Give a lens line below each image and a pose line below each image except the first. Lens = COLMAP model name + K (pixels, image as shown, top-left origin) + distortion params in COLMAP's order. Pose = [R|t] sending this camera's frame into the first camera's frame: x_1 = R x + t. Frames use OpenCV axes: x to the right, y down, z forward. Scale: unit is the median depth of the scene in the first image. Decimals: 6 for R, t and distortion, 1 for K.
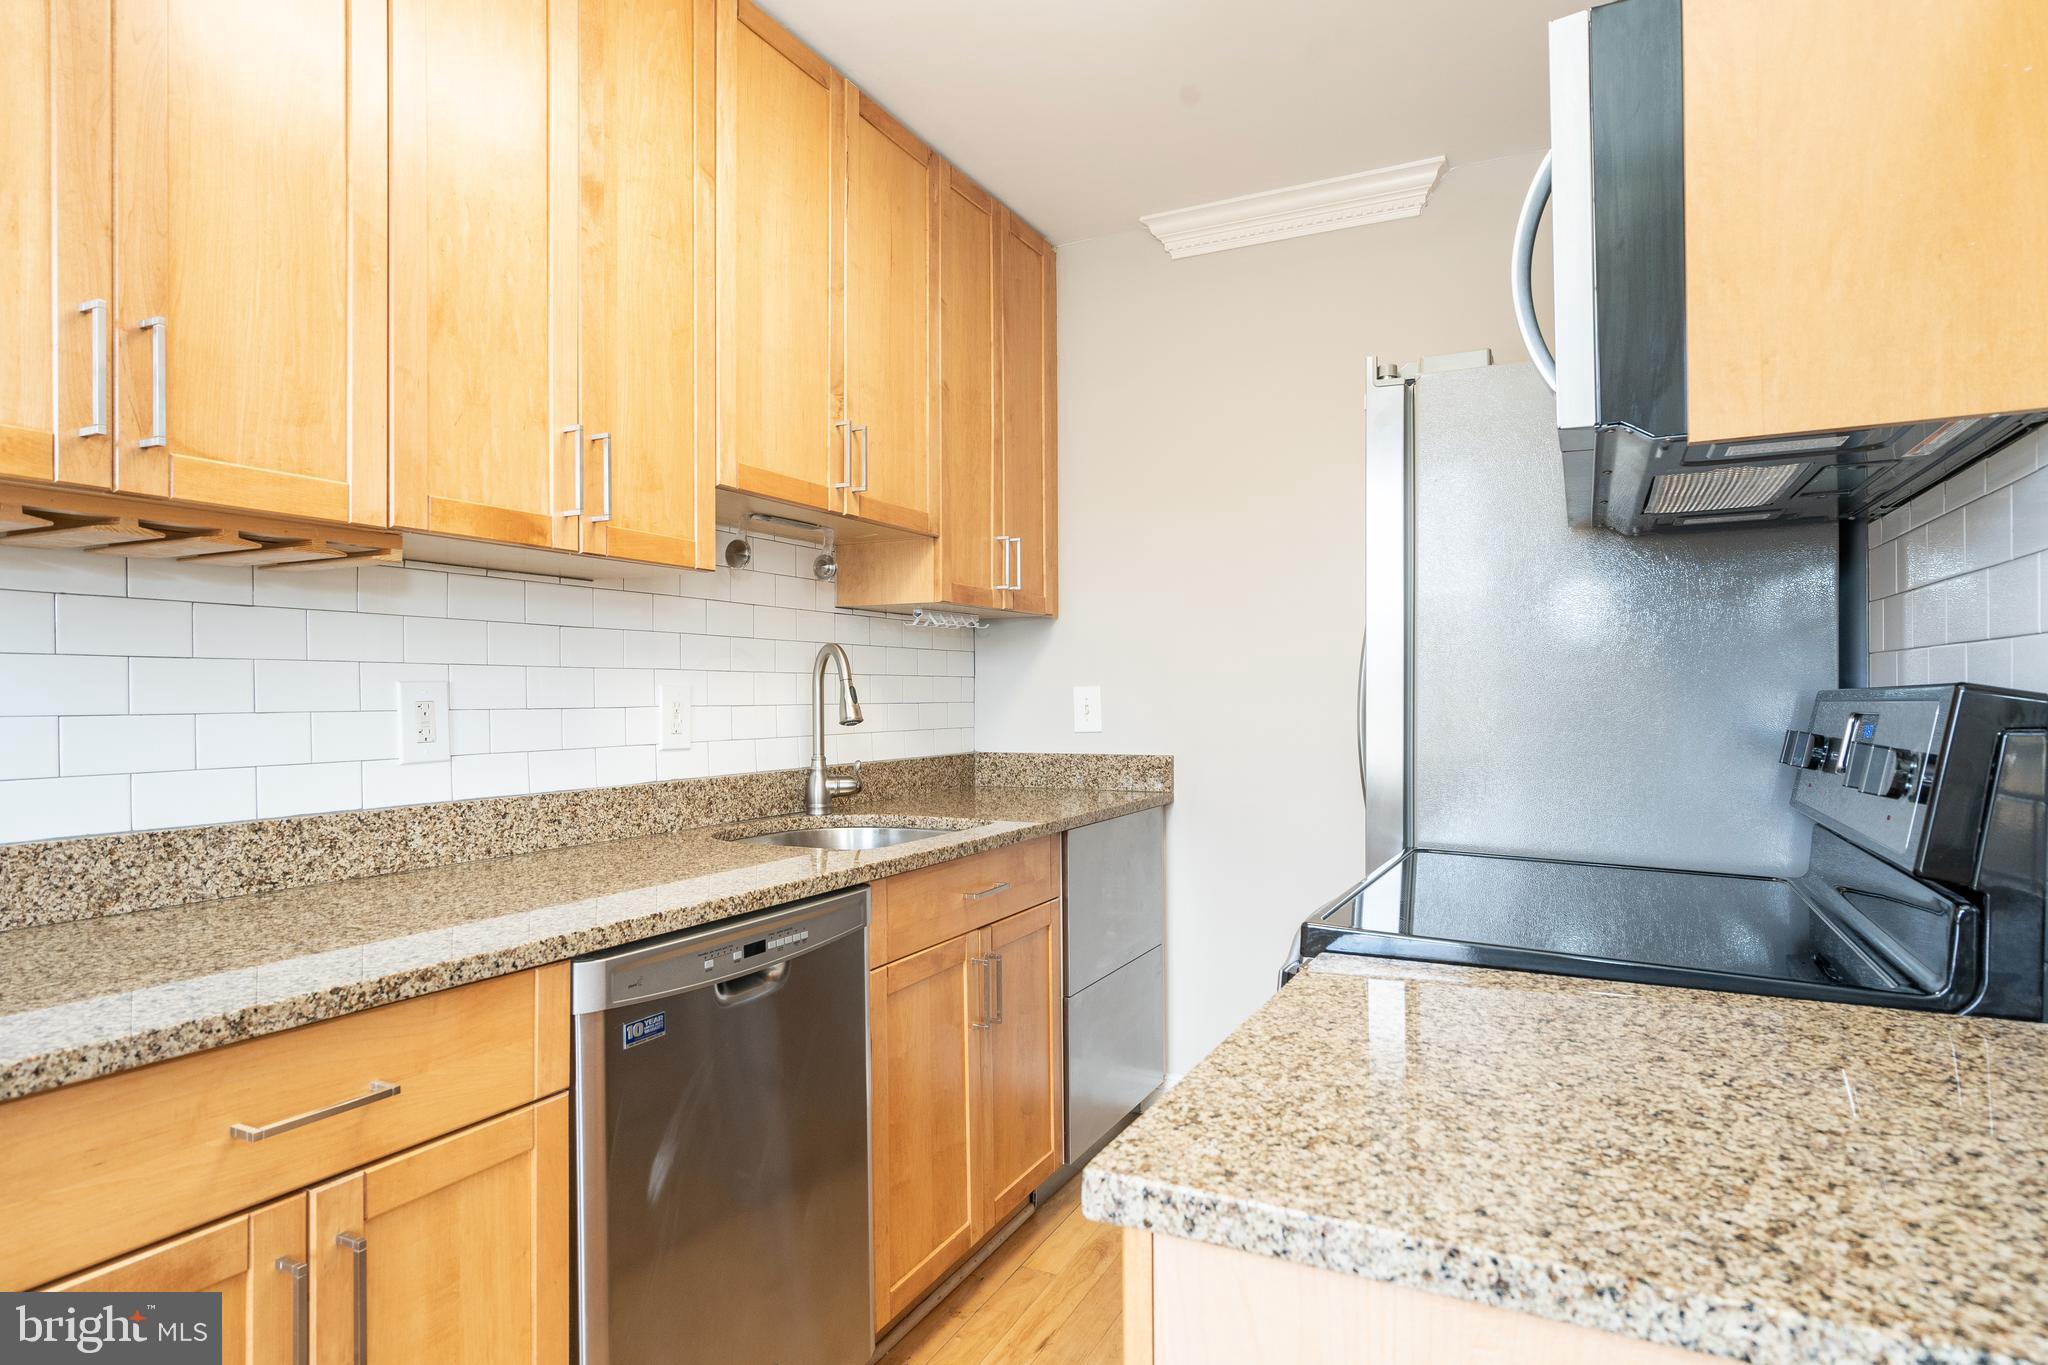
lens RADIAL K [[1128.1, 0, 1011.2], [0, 1128.1, 690.3], [0, 0, 1]] dist [0.000024, 0.003554]
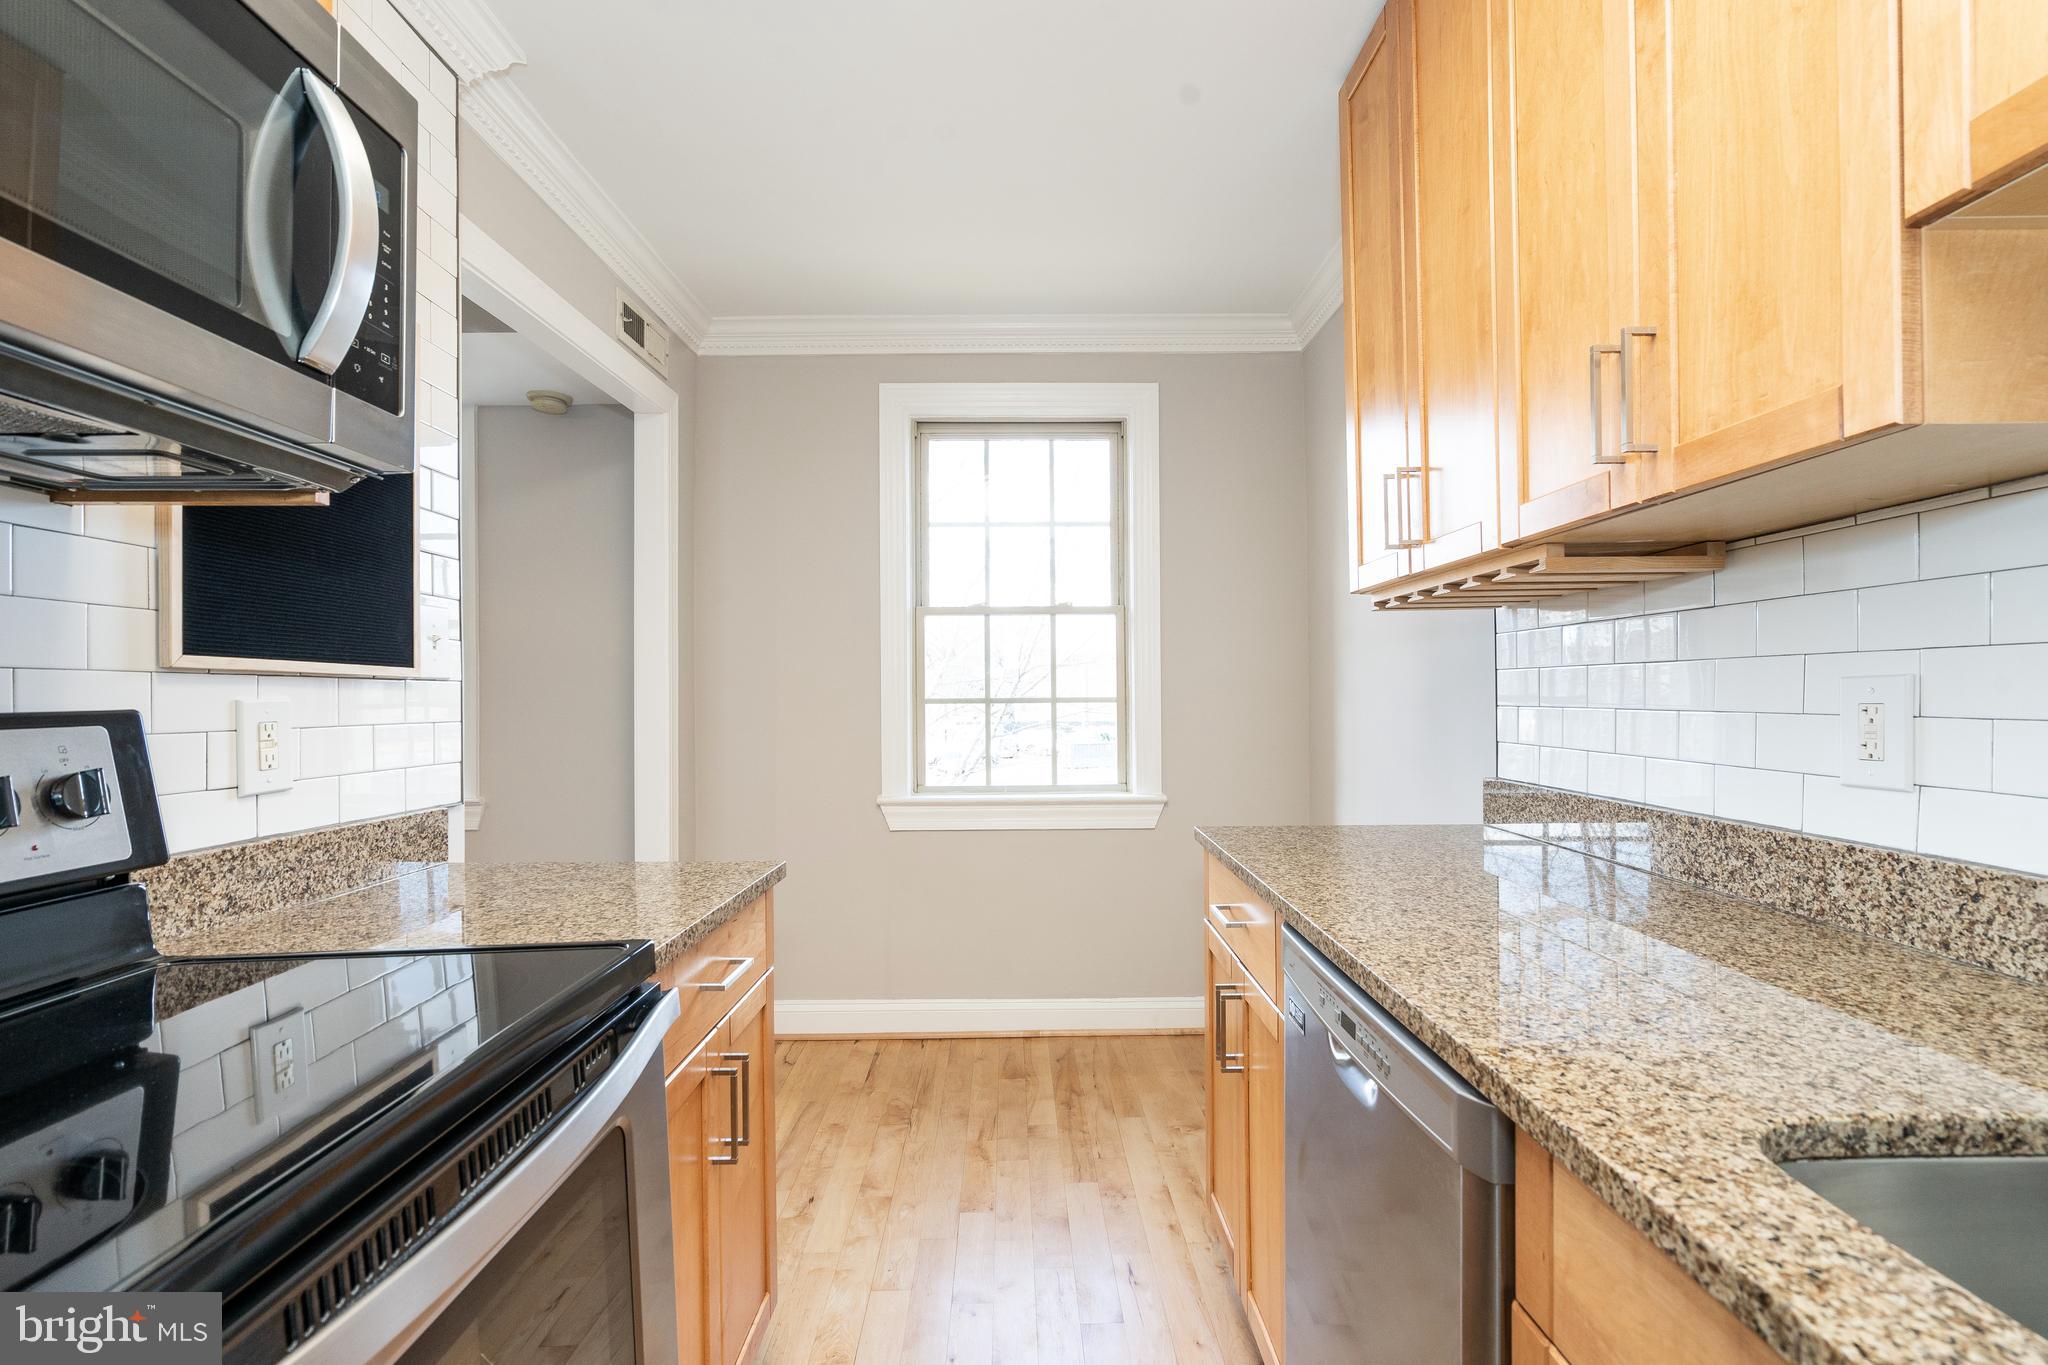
lens RADIAL K [[928.8, 0, 1037.8], [0, 928.8, 690.9], [0, 0, 1]] dist [-0.011684, 0.003388]
pose [[-0.882884, 0.011920, -0.469440, 0.240607], [0.016005, 0.999861, -0.004712, -0.004279], [0.469318, -0.011673, -0.882952, 1.334694]]
